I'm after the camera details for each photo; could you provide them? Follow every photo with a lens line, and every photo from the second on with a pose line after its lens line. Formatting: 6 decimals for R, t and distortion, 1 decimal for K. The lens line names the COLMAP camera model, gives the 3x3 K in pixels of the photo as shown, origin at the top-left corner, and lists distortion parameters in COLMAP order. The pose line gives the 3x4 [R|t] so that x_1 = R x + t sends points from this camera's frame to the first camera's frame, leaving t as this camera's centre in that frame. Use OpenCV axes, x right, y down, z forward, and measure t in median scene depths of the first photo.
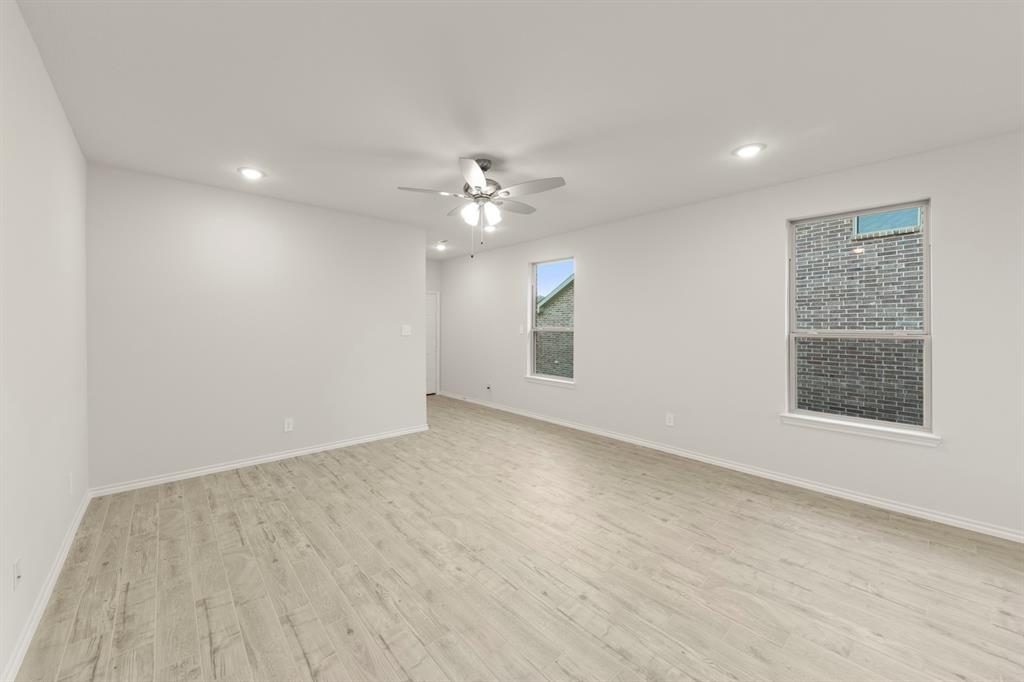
lens RADIAL K [[380.1, 0, 474.6], [0, 380.1, 326.0], [0, 0, 1]] dist [0.011788, -0.007968]
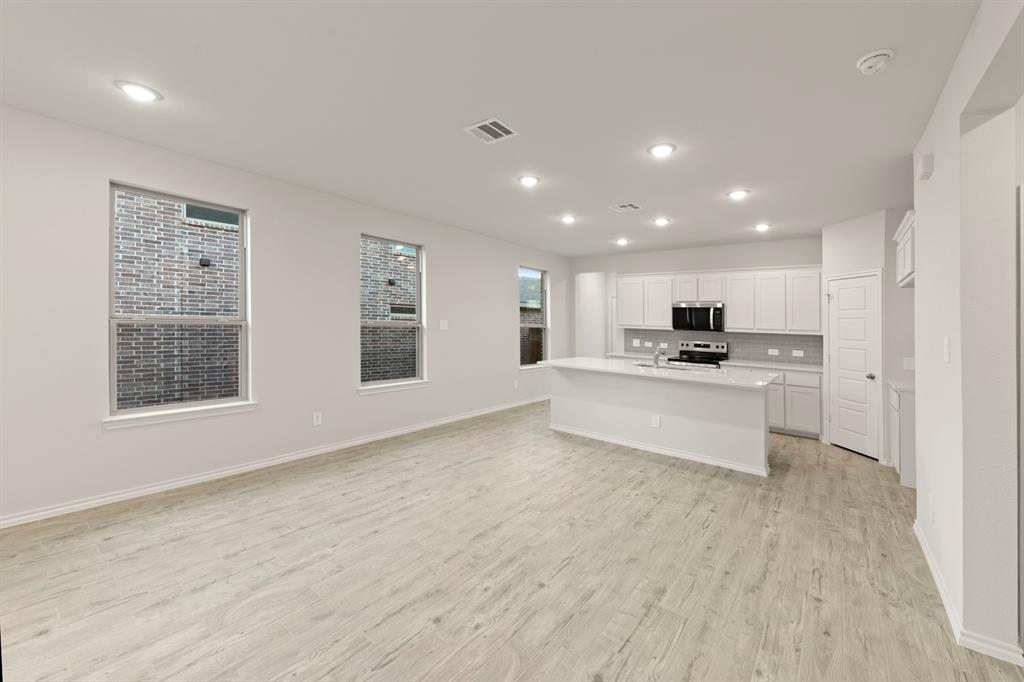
lens RADIAL K [[391.2, 0, 558.1], [0, 391.2, 302.5], [0, 0, 1]] dist [0.016181, -0.008048]
pose [[-0.271299, 0.038546, 0.961723, -0.332109], [-0.028447, 0.998440, -0.048042, -0.004683], [-0.962075, -0.040392, -0.269779, 0.398699]]
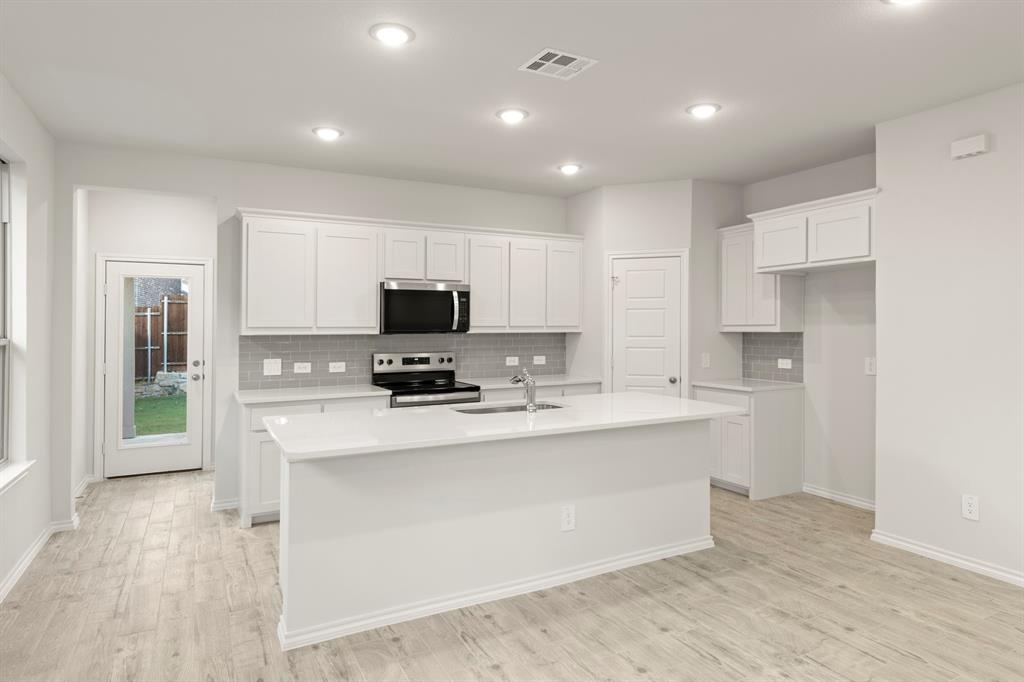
lens RADIAL K [[595.7, 0, 508.2], [0, 595.7, 326.6], [0, 0, 1]] dist [0.003343, -0.000934]
pose [[-0.979108, 0.000652, 0.203339, 0.967479], [0.000672, 1.000000, 0.000032, 0.004531], [-0.203338, 0.000168, -0.979108, 0.750167]]
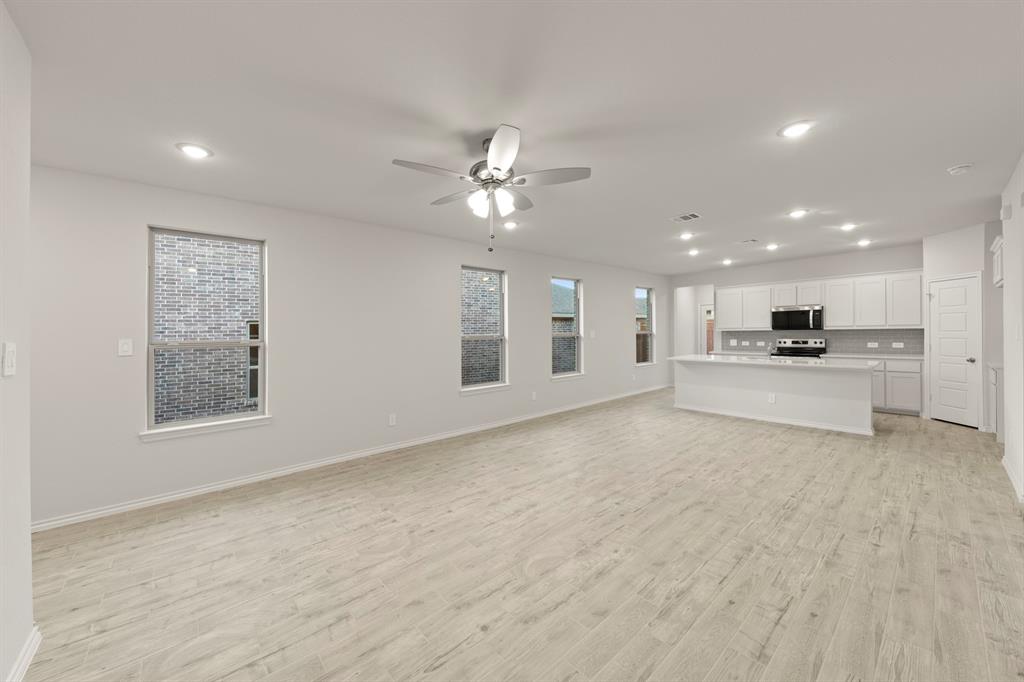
lens RADIAL K [[372.0, 0, 509.1], [0, 372.0, 335.7], [0, 0, 1]] dist [0.007036, -0.006892]
pose [[-0.027055, -0.014293, 0.999532, -0.866013], [0.020181, 0.999686, 0.014842, -0.011885], [-0.999430, 0.020573, -0.026758, 1.034344]]
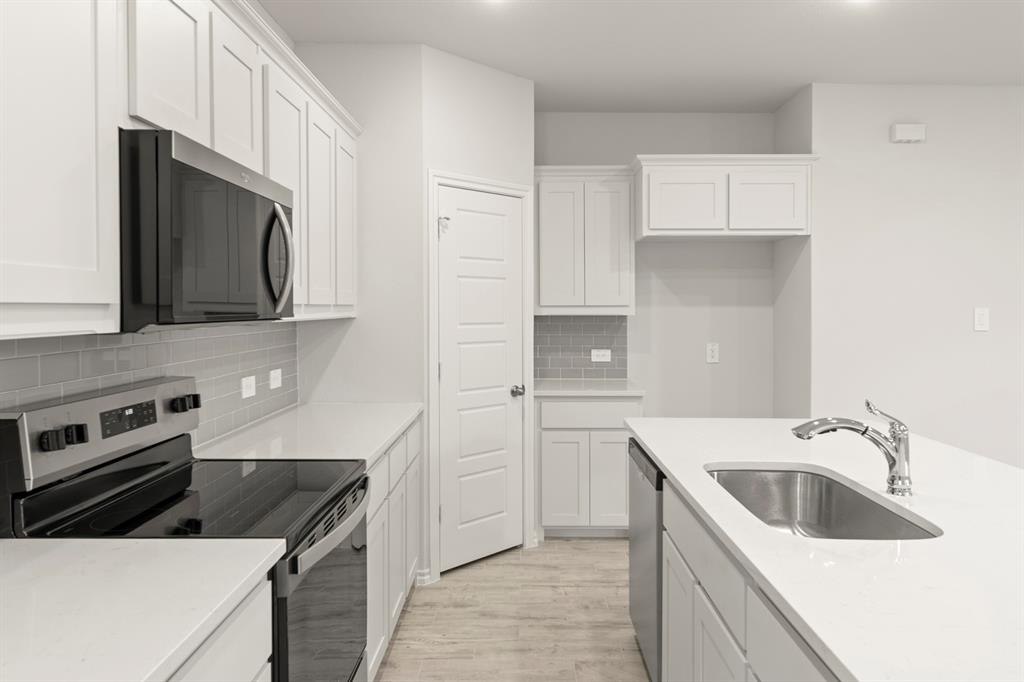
lens RADIAL K [[673.3, 0, 515.2], [0, 673.3, 319.5], [0, 0, 1]] dist [-0.004652, 0.000079]
pose [[-0.646621, 0.008990, -0.762759, 1.878741], [-0.004623, 0.999866, 0.015704, 0.008372], [0.762798, 0.013681, -0.646493, -0.340214]]
